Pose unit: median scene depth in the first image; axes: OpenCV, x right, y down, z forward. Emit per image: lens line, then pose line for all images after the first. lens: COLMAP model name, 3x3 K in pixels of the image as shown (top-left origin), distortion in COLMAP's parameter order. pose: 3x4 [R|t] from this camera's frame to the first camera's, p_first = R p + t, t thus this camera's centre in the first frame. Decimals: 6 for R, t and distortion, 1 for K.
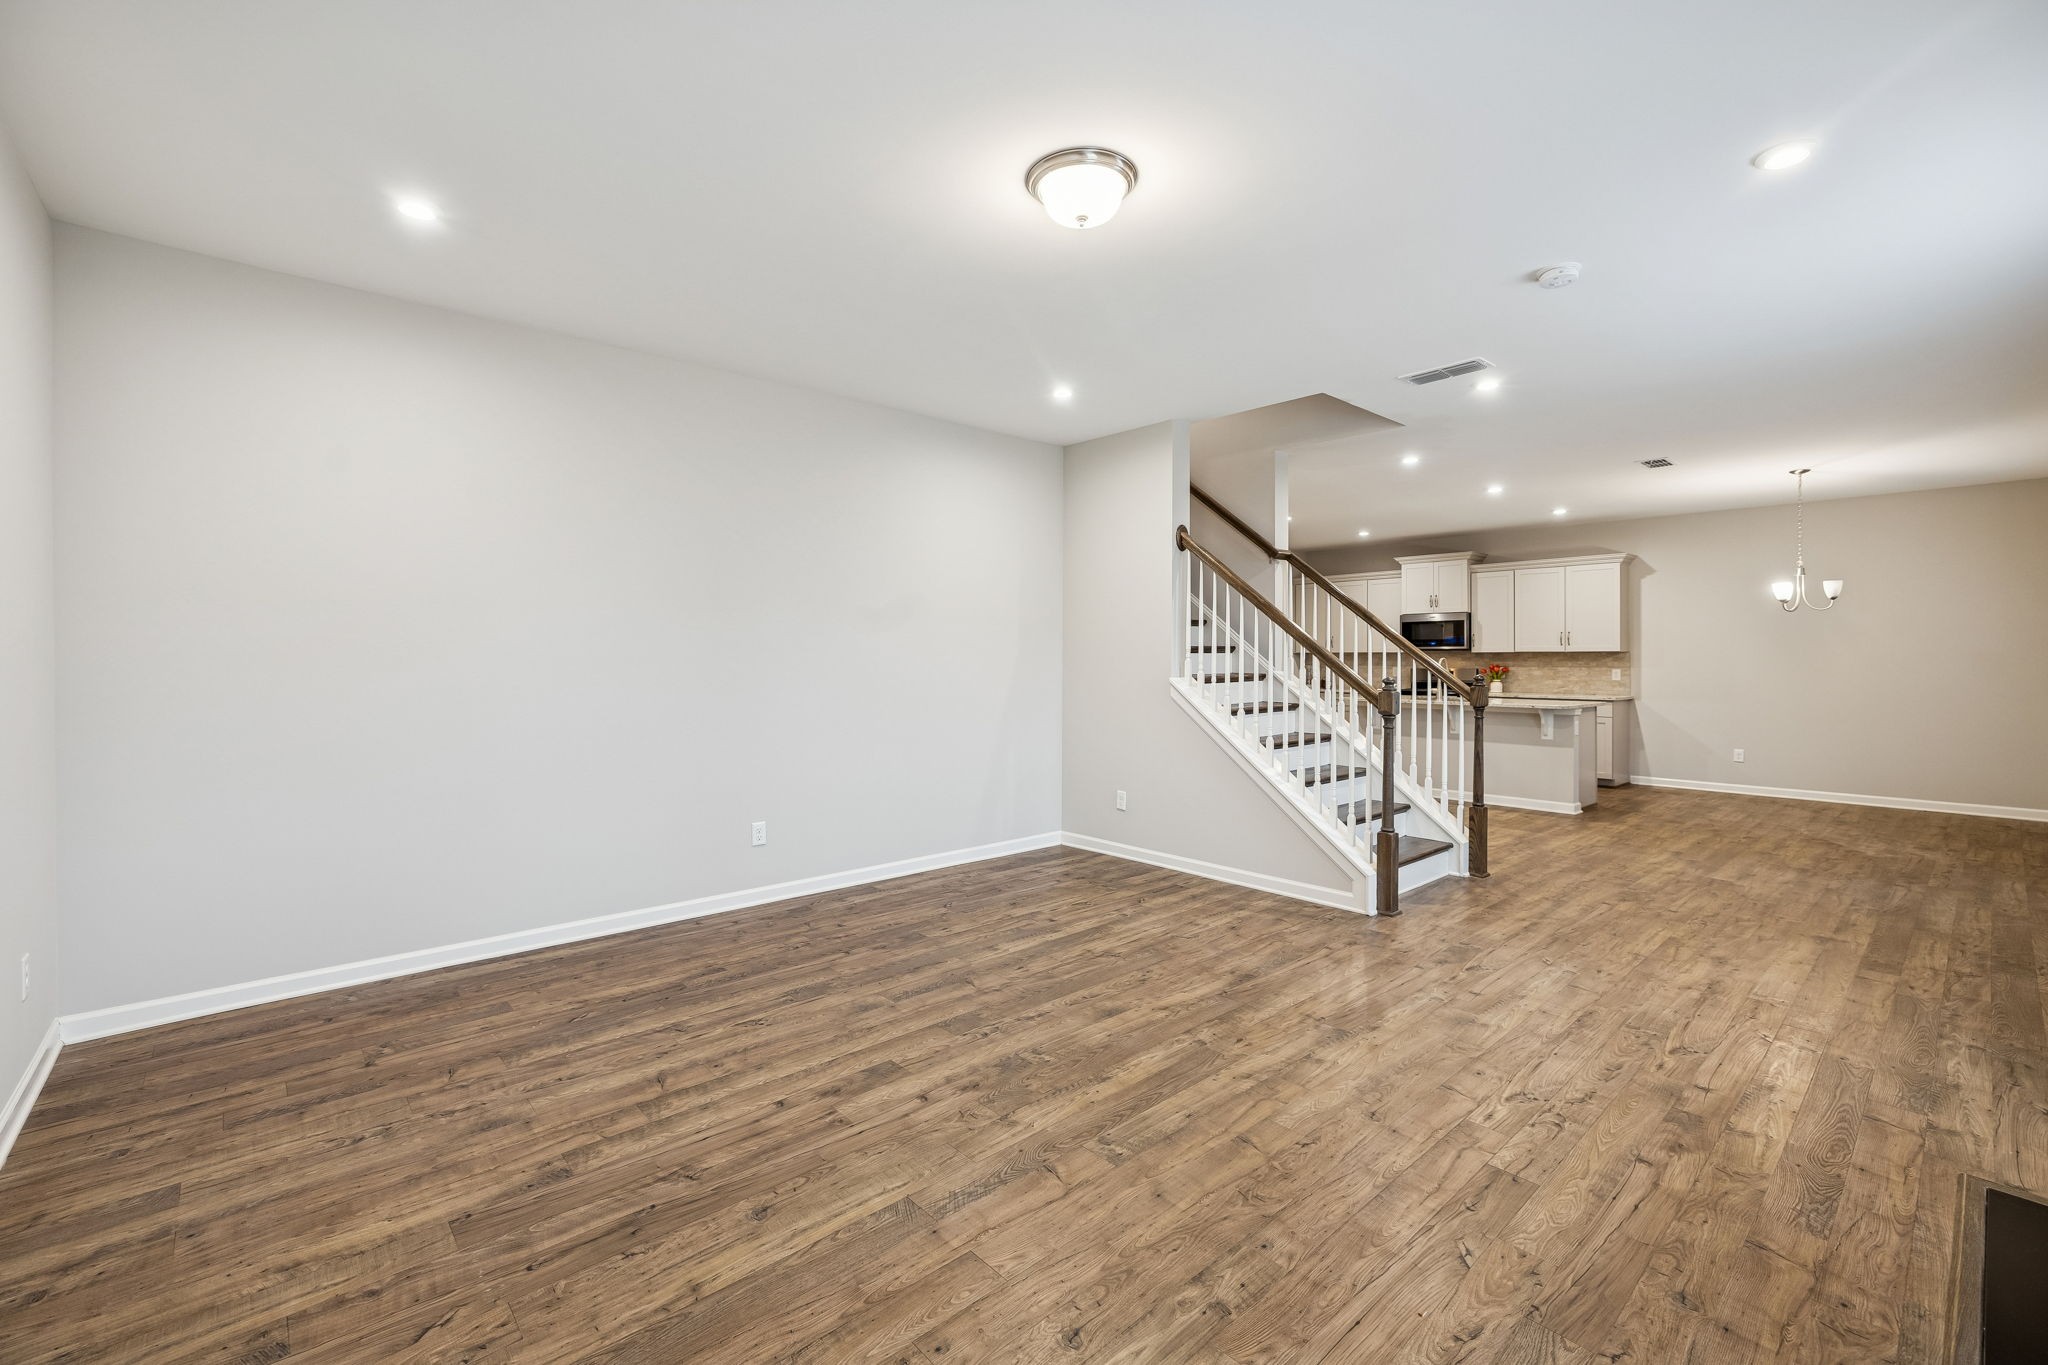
lens RADIAL K [[864.6, 0, 1018.5], [0, 864.6, 661.2], [0, 0, 1]] dist [-0.000277, -0.000258]
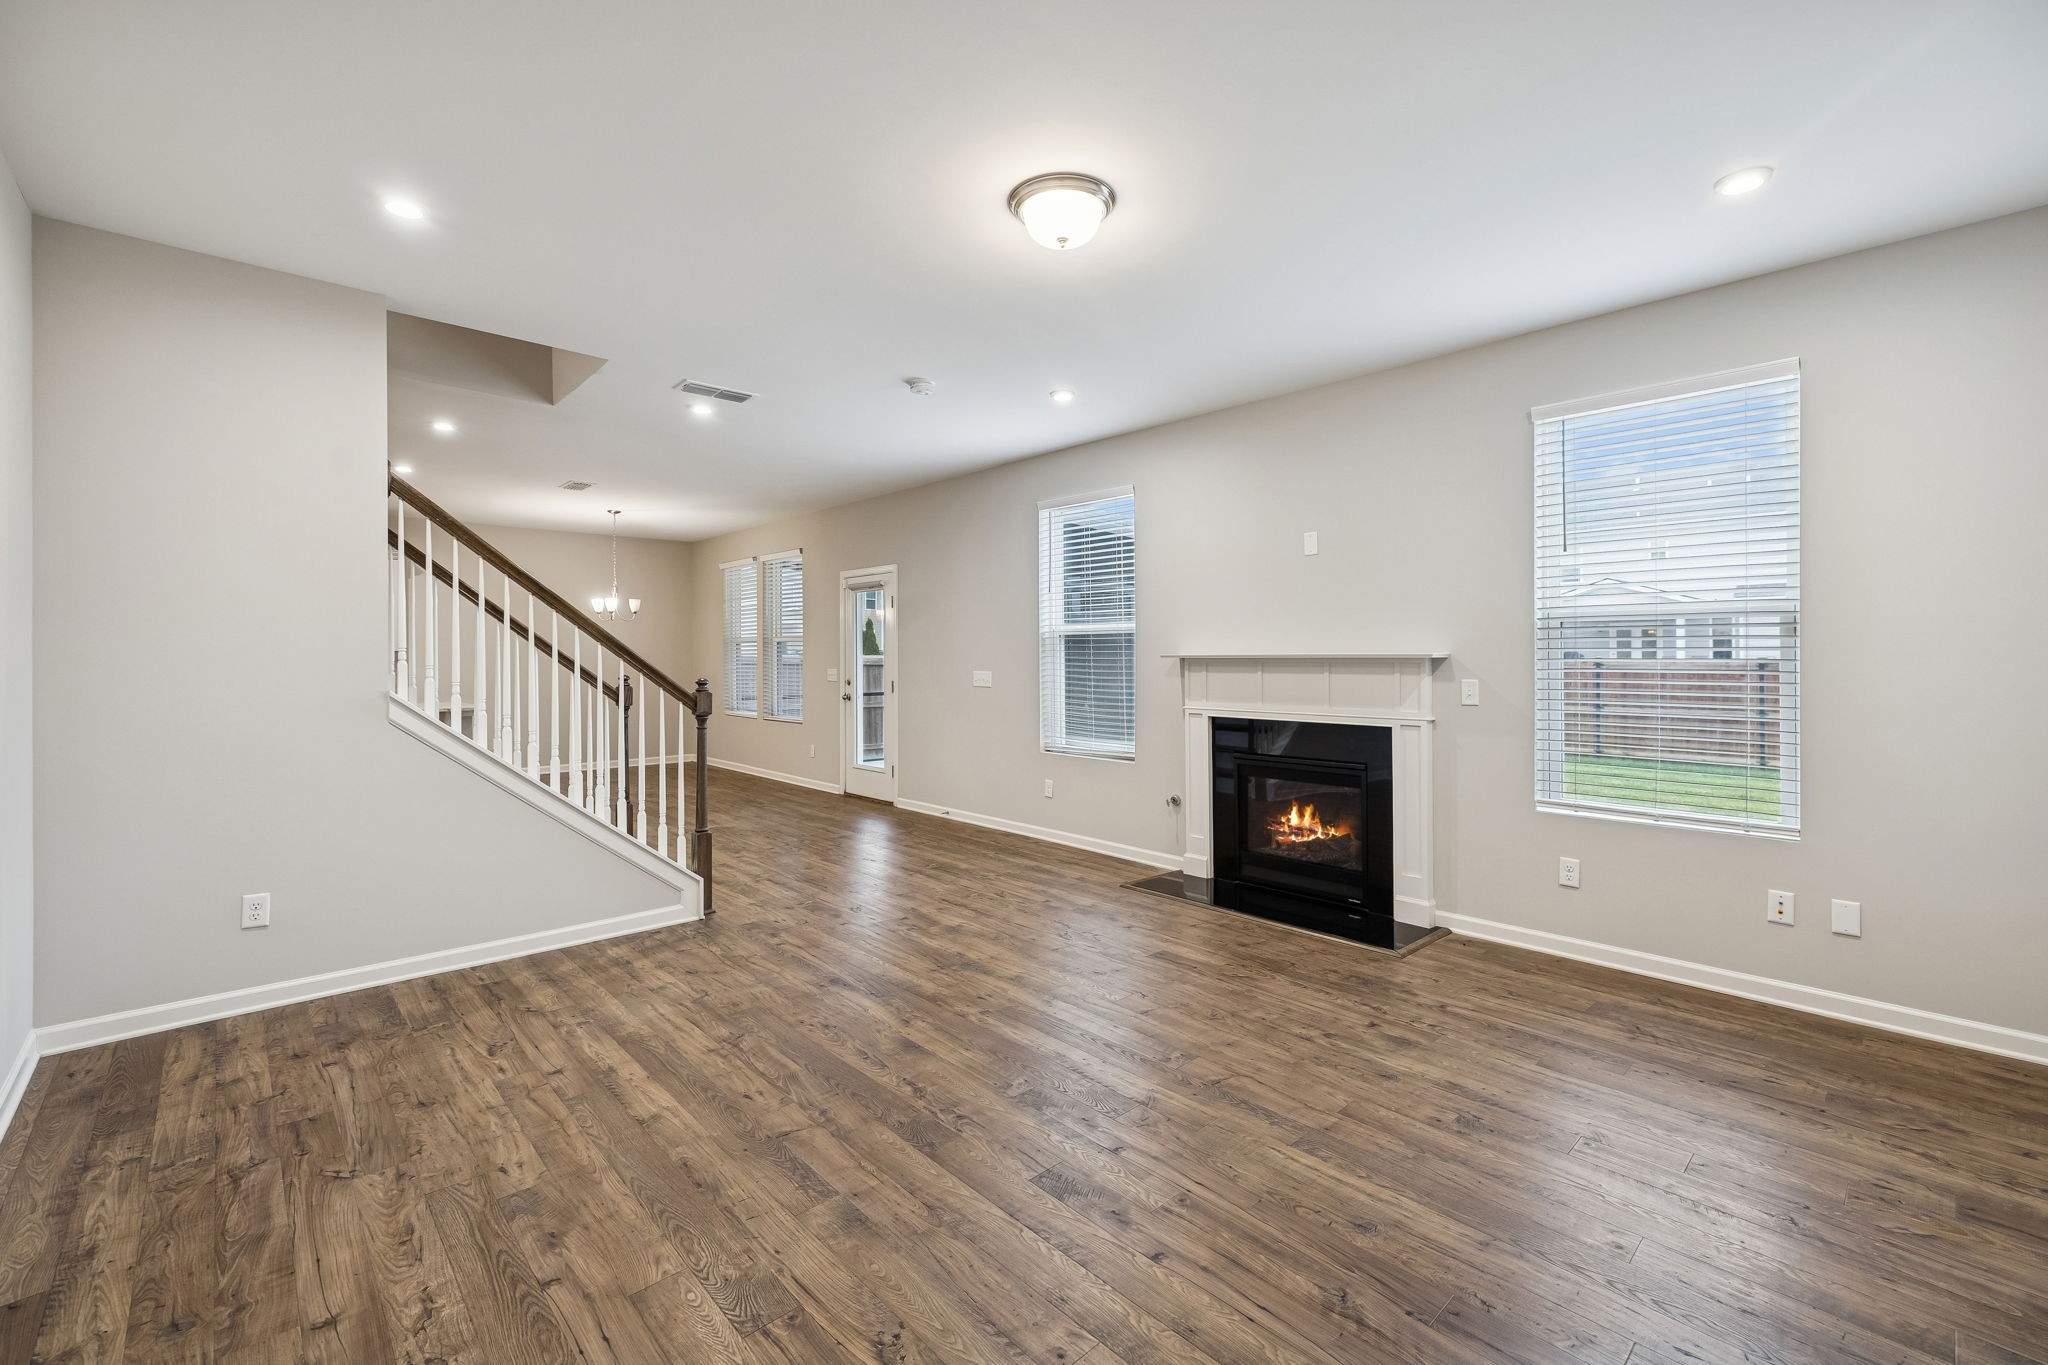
lens RADIAL K [[864.6, 0, 1018.5], [0, 864.6, 661.2], [0, 0, 1]] dist [-0.000277, -0.000258]
pose [[-0.014131, -0.006534, 0.999879, -0.739587], [0.005453, 0.999963, 0.006612, -0.007488], [-0.999885, 0.005545, -0.014095, 0.817730]]
